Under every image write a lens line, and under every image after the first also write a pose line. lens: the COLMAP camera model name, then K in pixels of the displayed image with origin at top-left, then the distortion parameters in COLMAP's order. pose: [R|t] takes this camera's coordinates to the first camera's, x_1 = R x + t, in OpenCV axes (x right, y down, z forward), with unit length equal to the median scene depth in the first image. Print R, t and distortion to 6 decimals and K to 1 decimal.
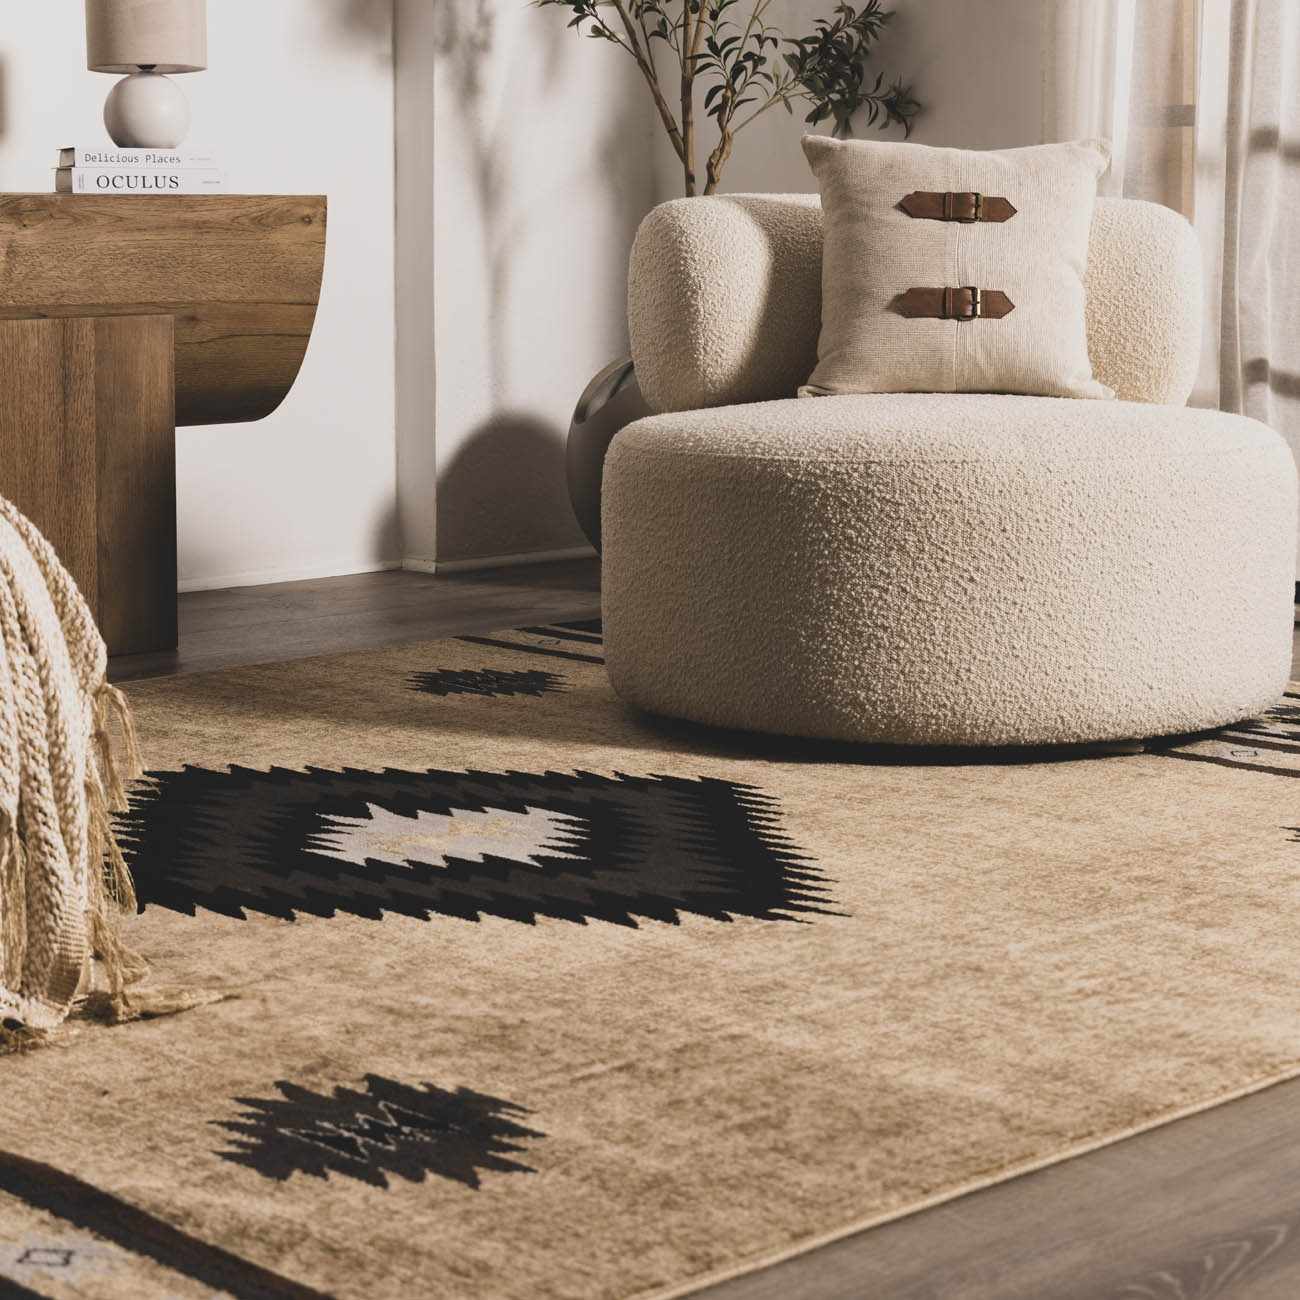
lens RADIAL K [[3101.1, 0, 650.0], [0, 3101.1, 650.0], [0, 0, 1]] dist [-0.022072, -0.165286]
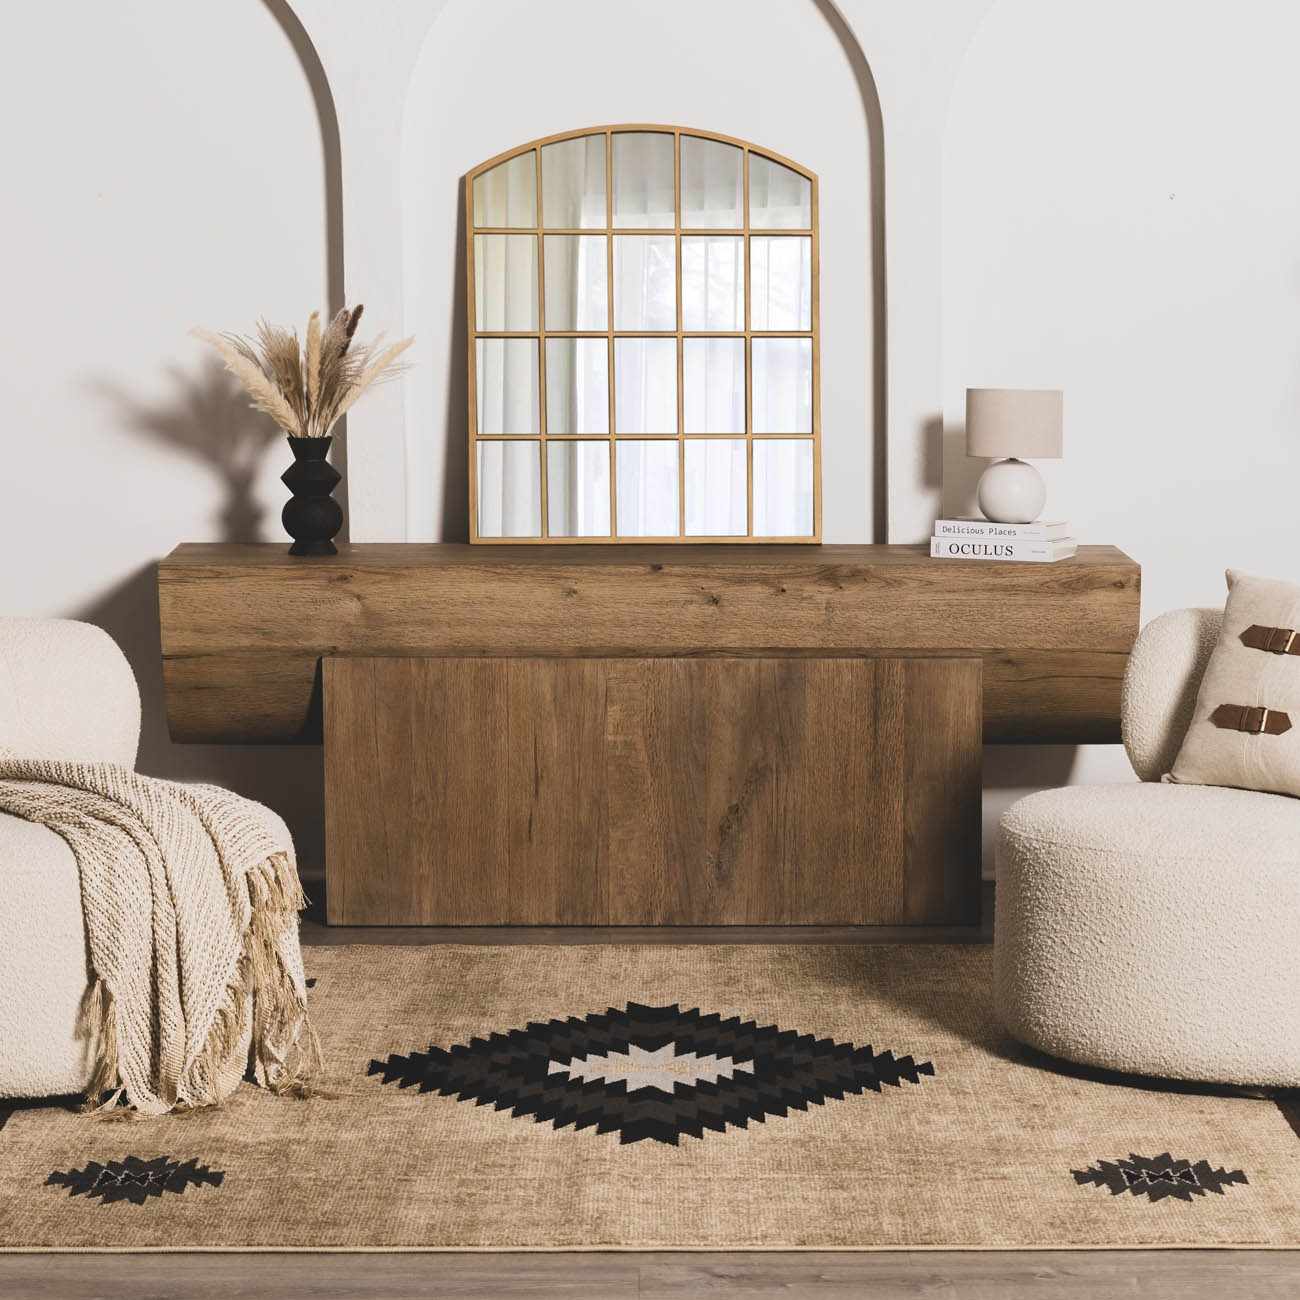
lens RADIAL K [[4246.6, 0, 500.5], [0, 4246.6, 650.6], [0, 0, 1]] dist [0.050833, -0.206668]
pose [[0.703107, 0.074099, -0.707213, 0.967426], [-0.102849, 0.994695, 0.001968, -0.099794], [0.703607, 0.071352, 0.706998, -0.365244]]
